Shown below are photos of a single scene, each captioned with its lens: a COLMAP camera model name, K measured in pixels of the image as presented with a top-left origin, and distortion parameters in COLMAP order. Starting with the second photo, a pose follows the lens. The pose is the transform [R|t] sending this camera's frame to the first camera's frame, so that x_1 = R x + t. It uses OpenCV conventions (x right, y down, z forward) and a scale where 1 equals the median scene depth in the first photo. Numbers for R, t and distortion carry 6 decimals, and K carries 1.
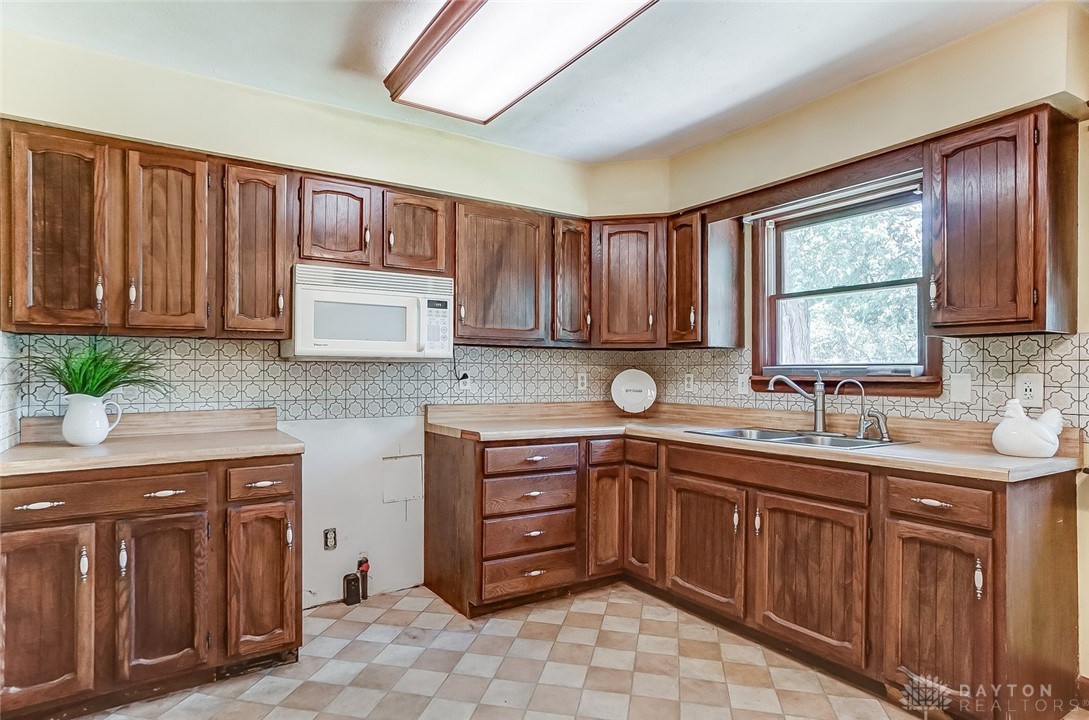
lens RADIAL K [[604.4, 0, 537.0], [0, 604.4, 363.7], [0, 0, 1]] dist [-0.019361, 0.001713]
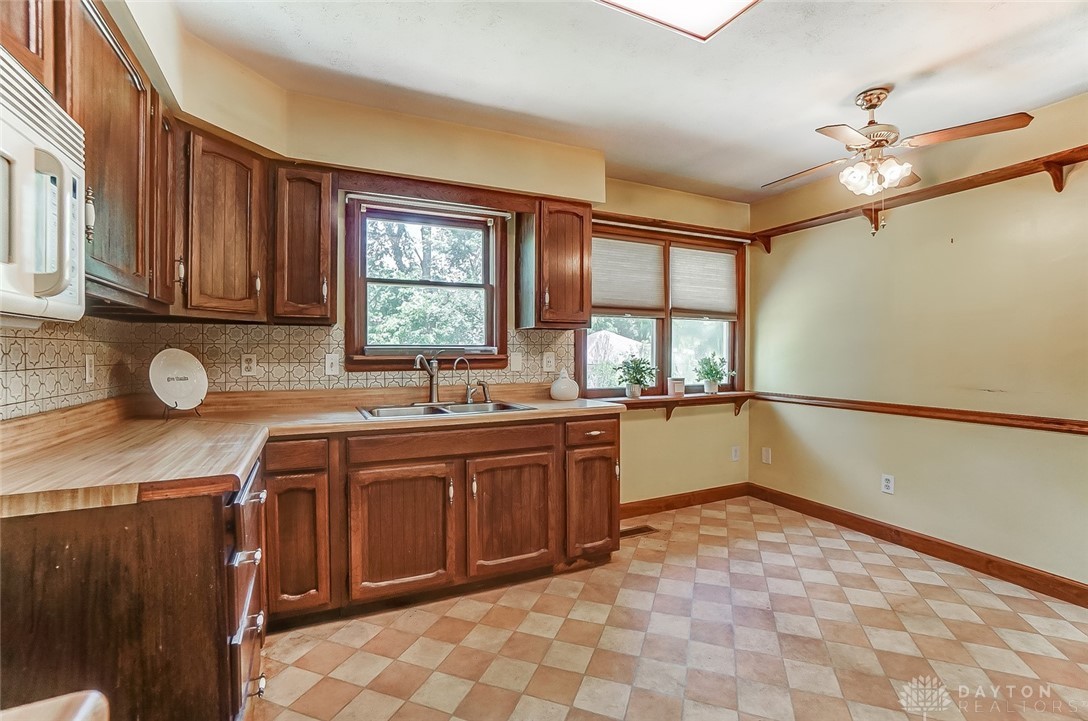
lens RADIAL K [[477.2, 0, 533.9], [0, 477.2, 357.7], [0, 0, 1]] dist [-0.039487, 0.000762]
pose [[0.141114, -0.016017, 0.989864, -0.542373], [-0.011610, 0.999774, 0.017832, 0.008654], [-0.989925, -0.014008, 0.140896, 0.860476]]
